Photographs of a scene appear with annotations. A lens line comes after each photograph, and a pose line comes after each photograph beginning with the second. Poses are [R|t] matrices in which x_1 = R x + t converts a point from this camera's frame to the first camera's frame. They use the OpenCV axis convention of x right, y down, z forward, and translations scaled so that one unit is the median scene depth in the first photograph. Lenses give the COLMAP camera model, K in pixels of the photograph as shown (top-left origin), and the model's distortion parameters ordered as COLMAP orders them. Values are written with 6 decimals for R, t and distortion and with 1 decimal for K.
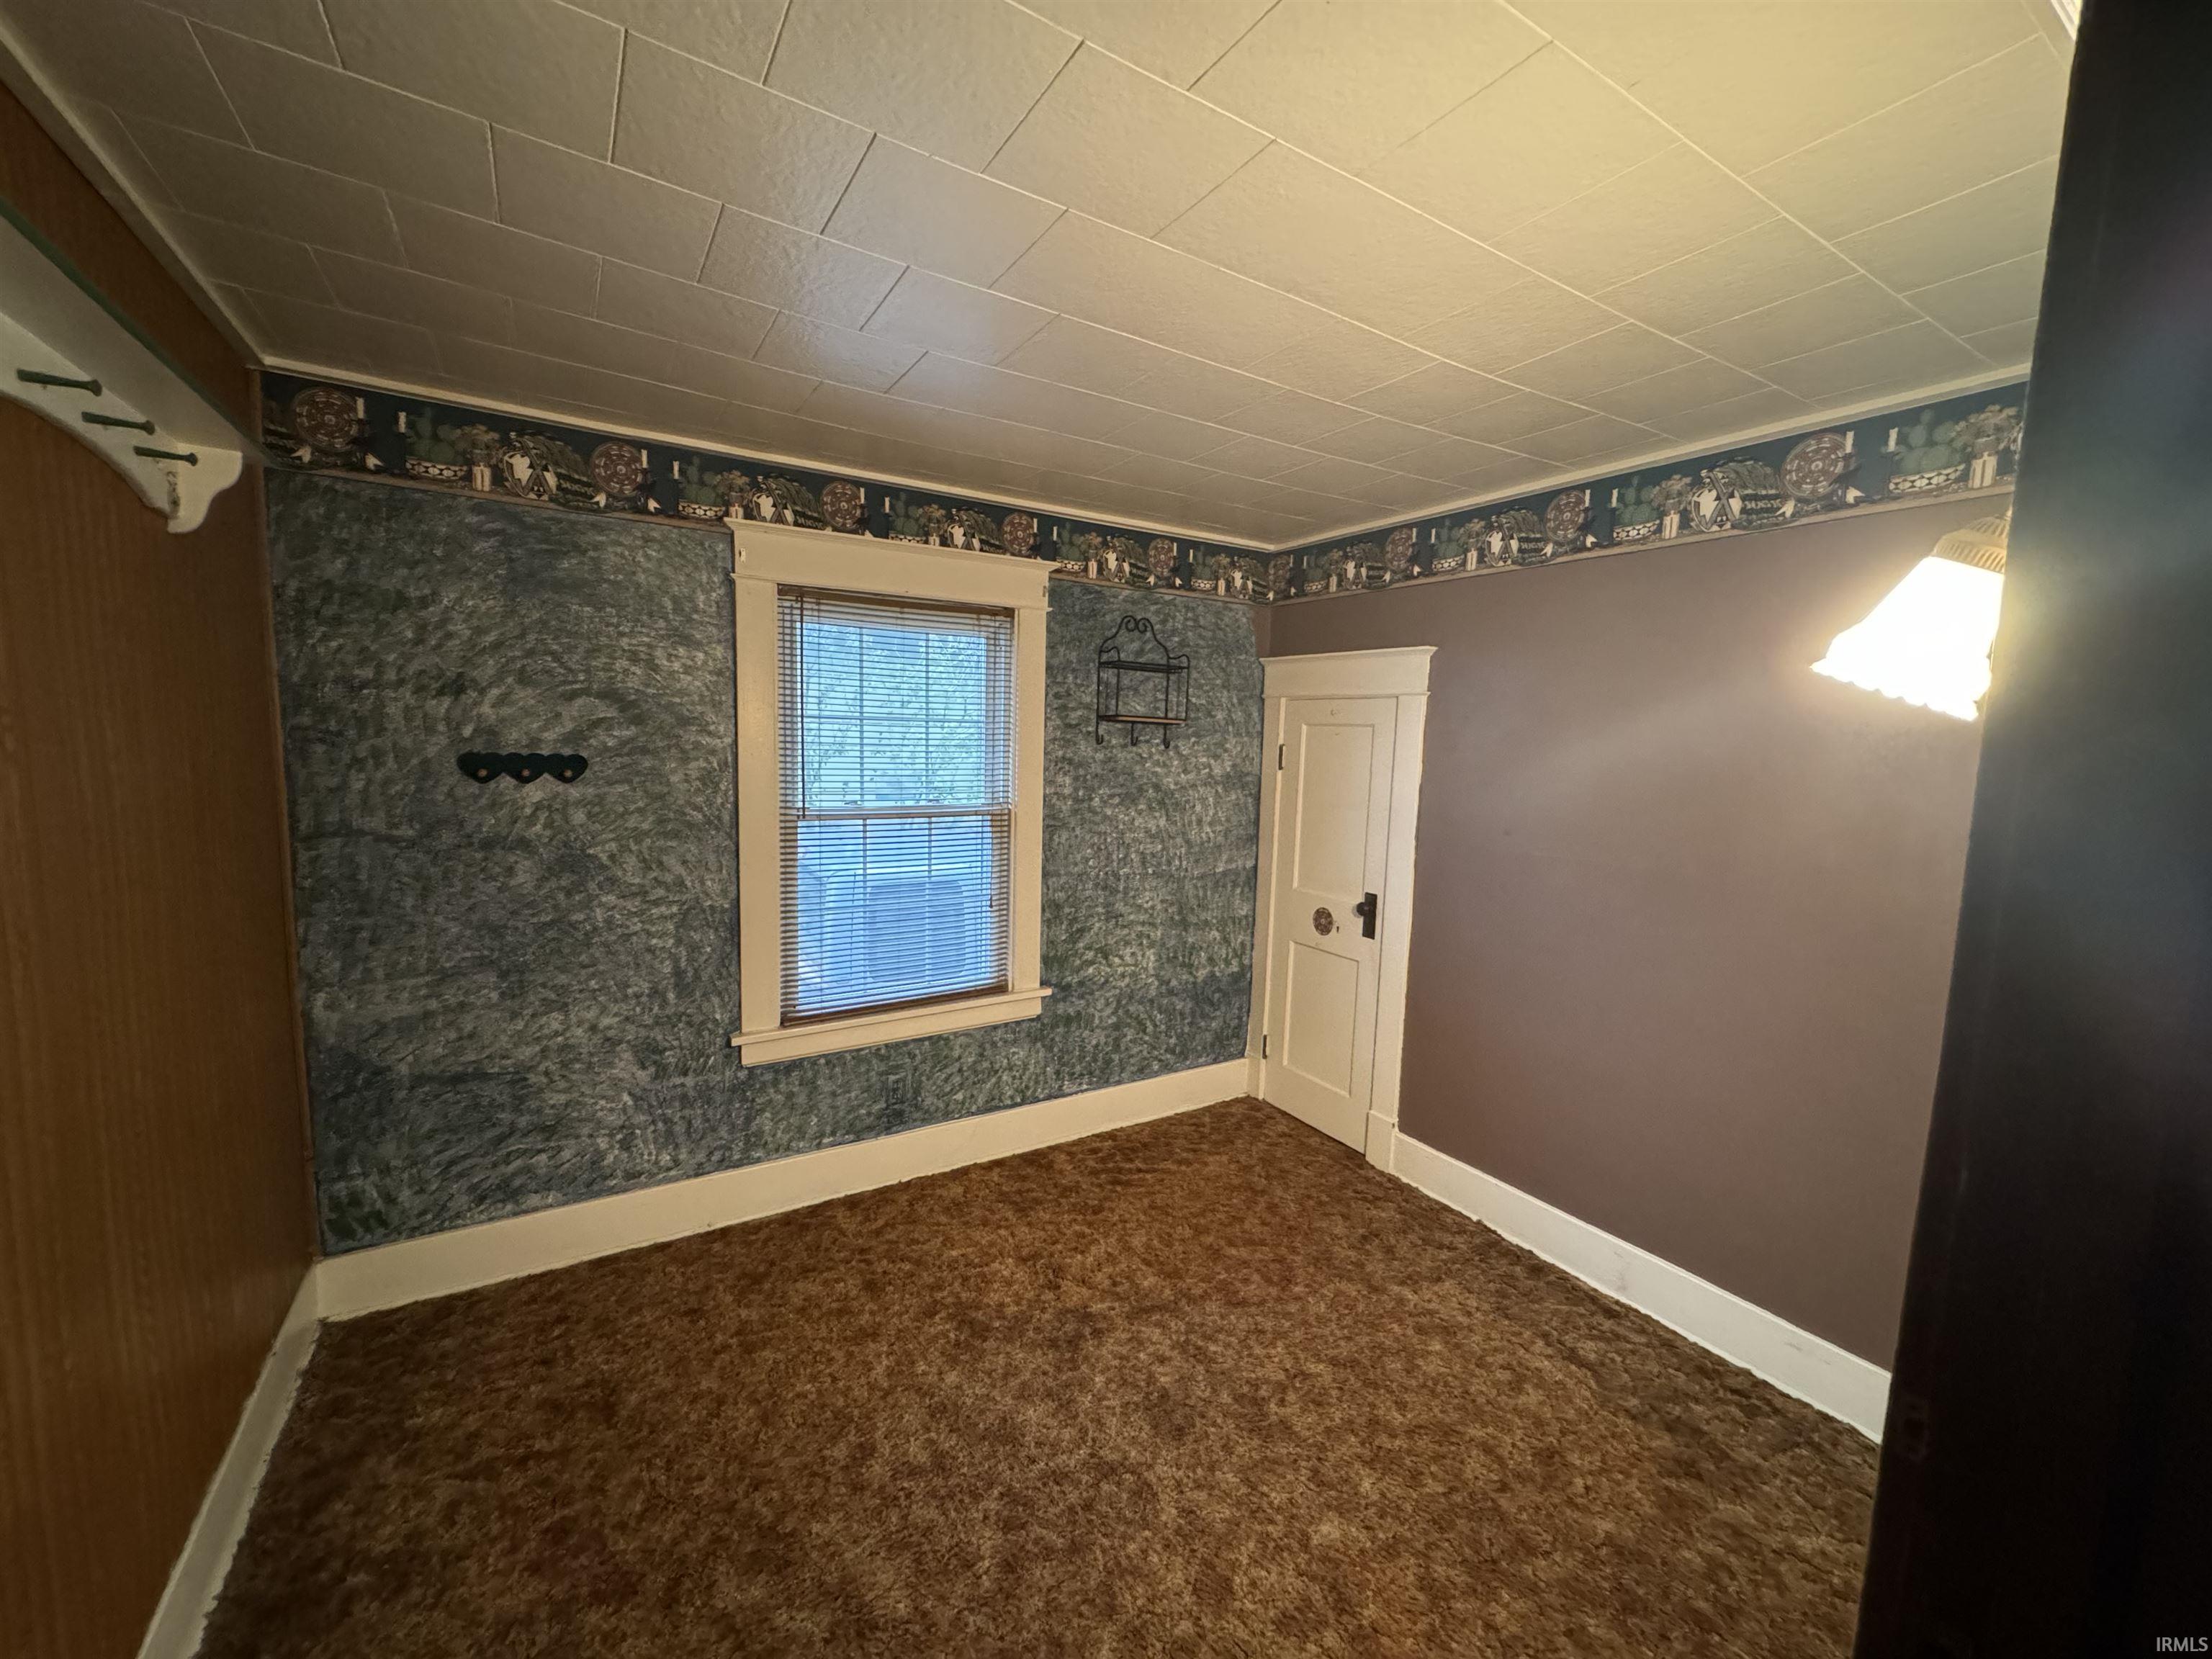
lens RADIAL K [[883.4, 0, 1102.9], [0, 883.4, 825.9], [0, 0, 1]] dist [-0.001452, 0.000232]
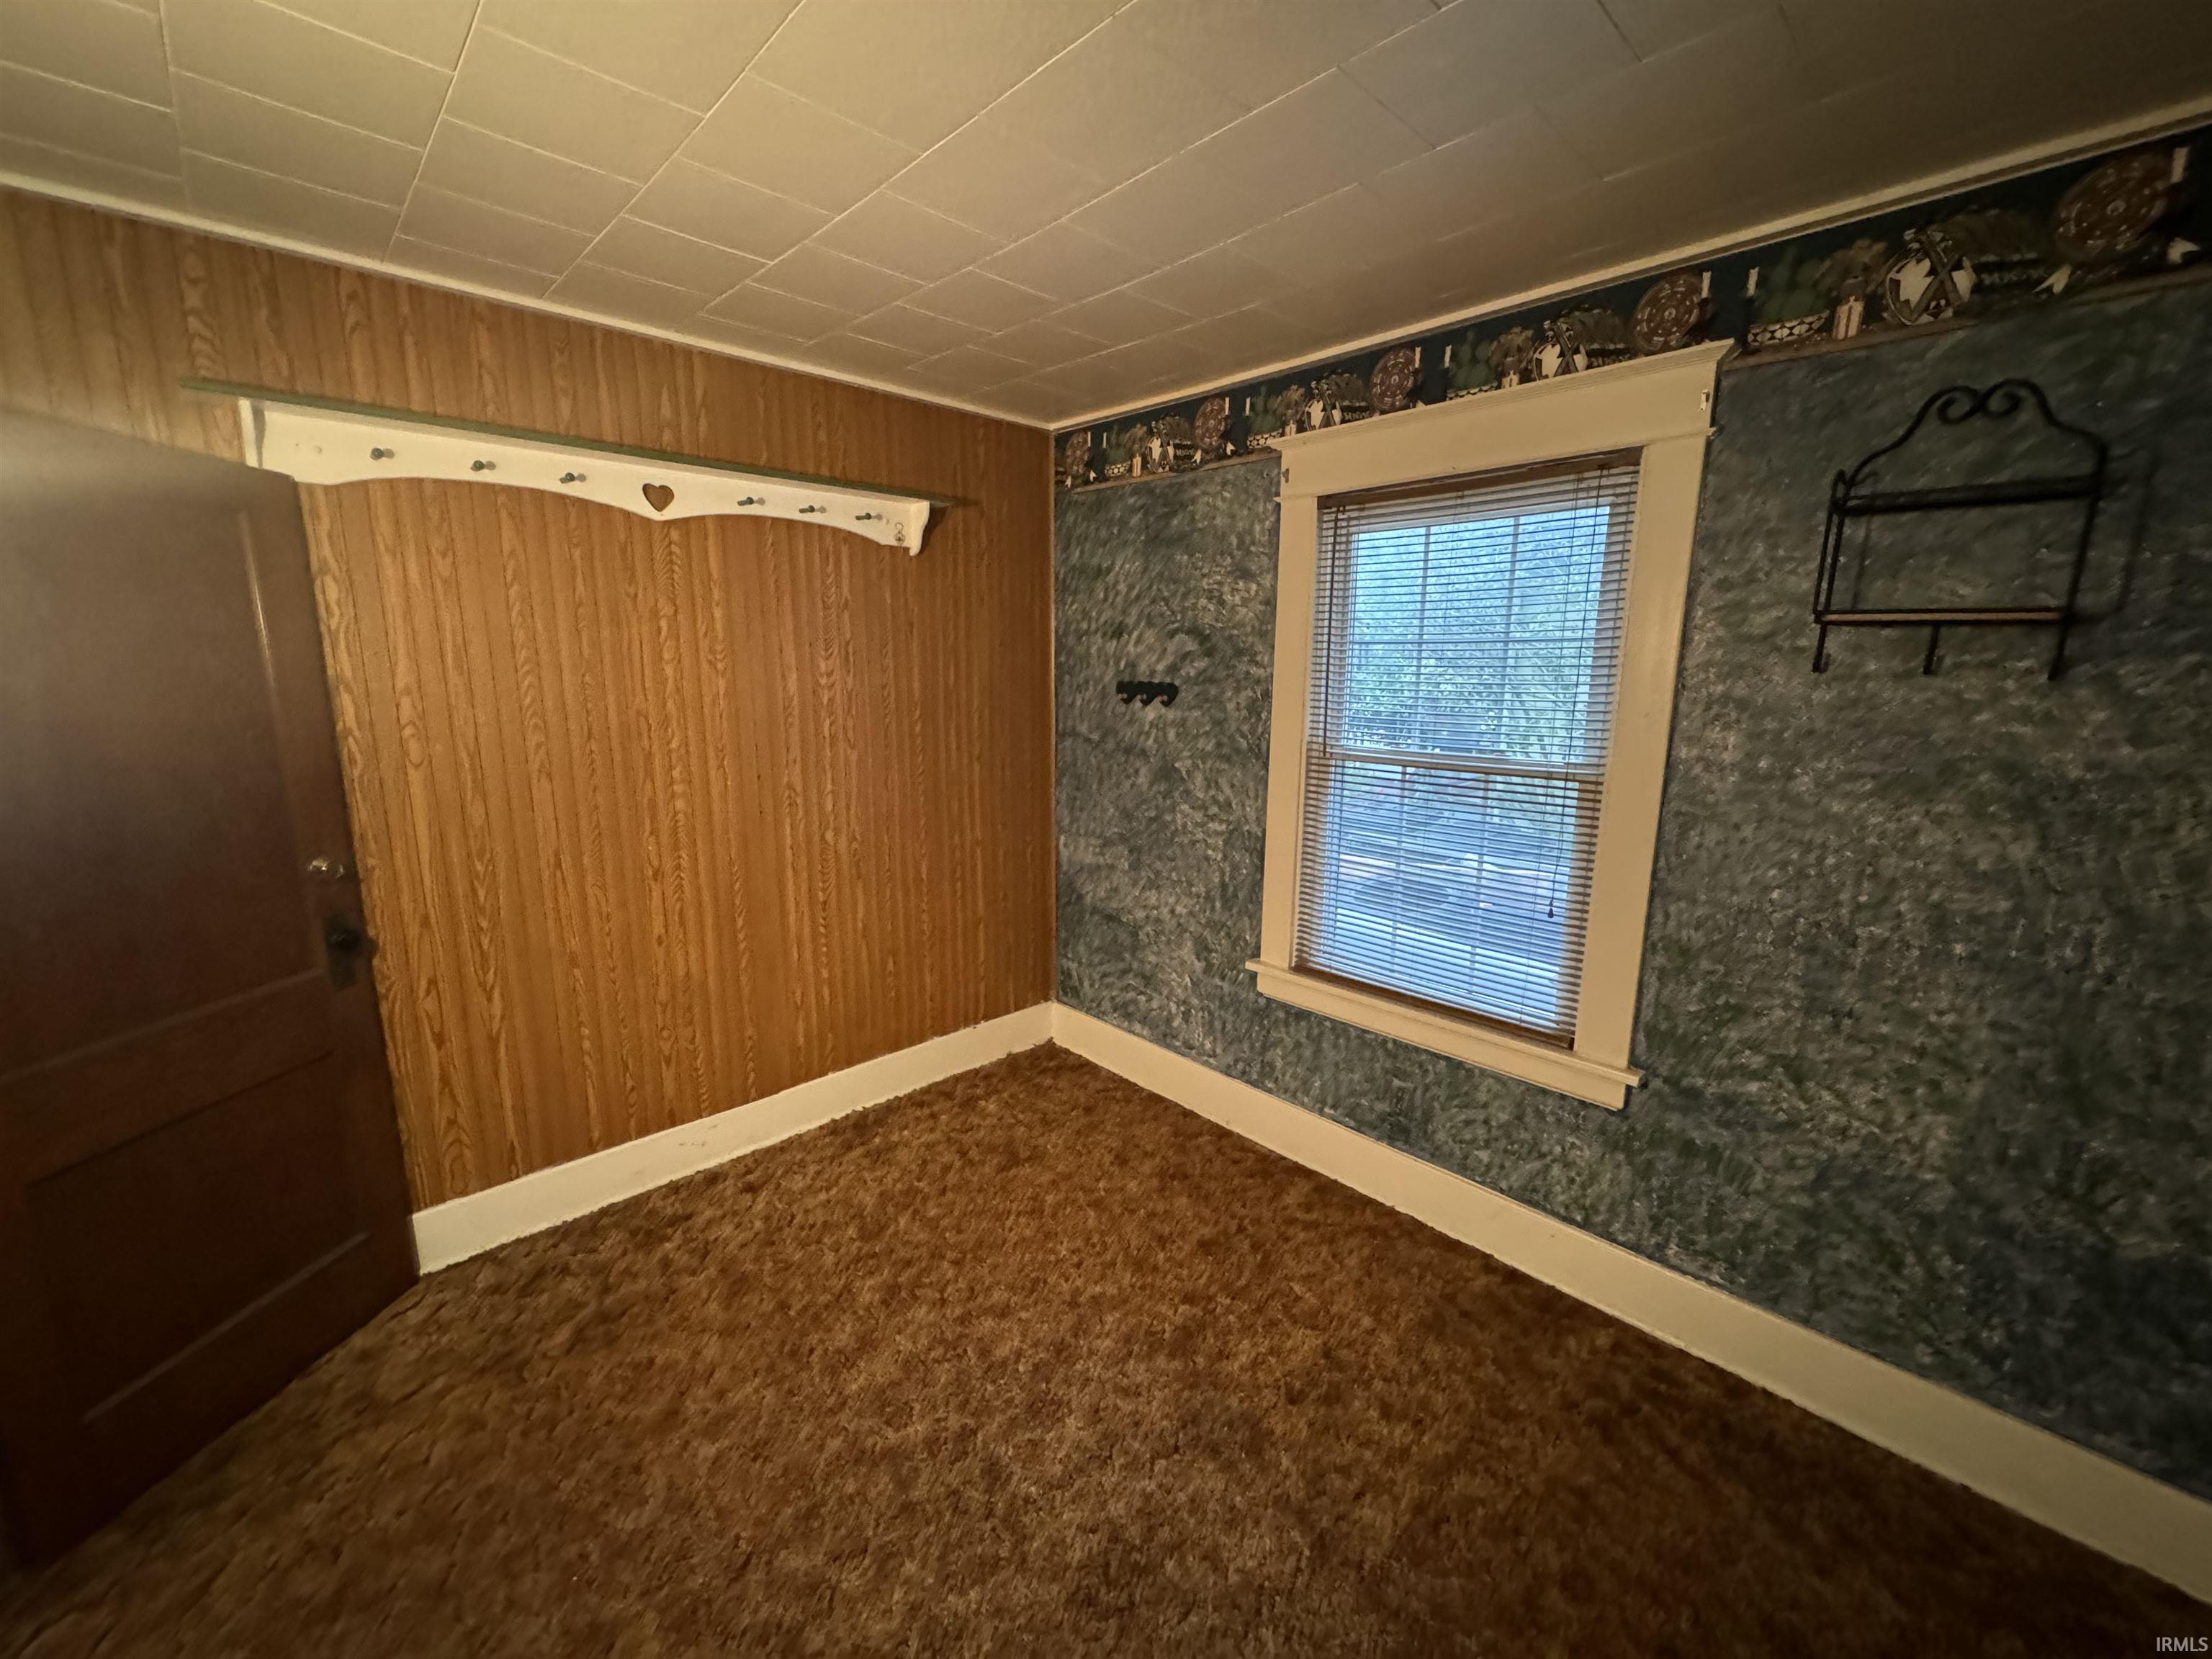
lens RADIAL K [[883.4, 0, 1102.9], [0, 883.4, 825.9], [0, 0, 1]] dist [-0.001452, 0.000232]
pose [[0.198425, 0.155144, -0.967759, 0.533254], [-0.099788, 0.985459, 0.137522, -0.041774], [0.975023, 0.069283, 0.211021, 0.617502]]
